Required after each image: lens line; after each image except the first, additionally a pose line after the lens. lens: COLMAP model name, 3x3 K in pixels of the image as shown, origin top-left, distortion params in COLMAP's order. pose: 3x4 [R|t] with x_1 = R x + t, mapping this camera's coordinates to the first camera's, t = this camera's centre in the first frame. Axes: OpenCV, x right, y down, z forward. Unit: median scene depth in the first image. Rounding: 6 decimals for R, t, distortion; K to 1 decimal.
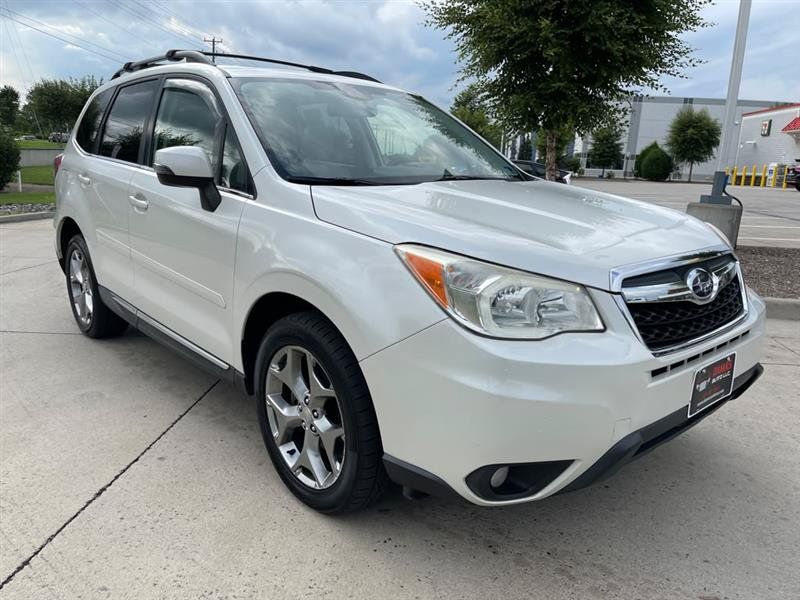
lens RADIAL K [[606.9, 0, 395.3], [0, 606.9, 297.4], [0, 0, 1]] dist [0.075058, -0.113003]
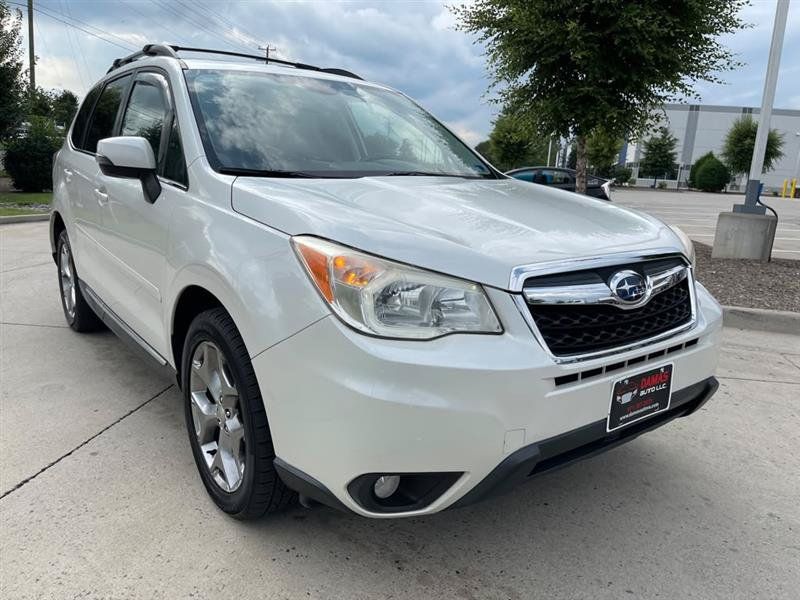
lens RADIAL K [[606.9, 0, 400.2], [0, 606.9, 296.6], [0, 0, 1]] dist [0.075058, -0.113003]
pose [[0.997369, 0.026970, -0.067283, 0.177853], [-0.027822, 0.999544, -0.011761, 0.010251], [0.066936, 0.013602, 0.997665, 0.050266]]
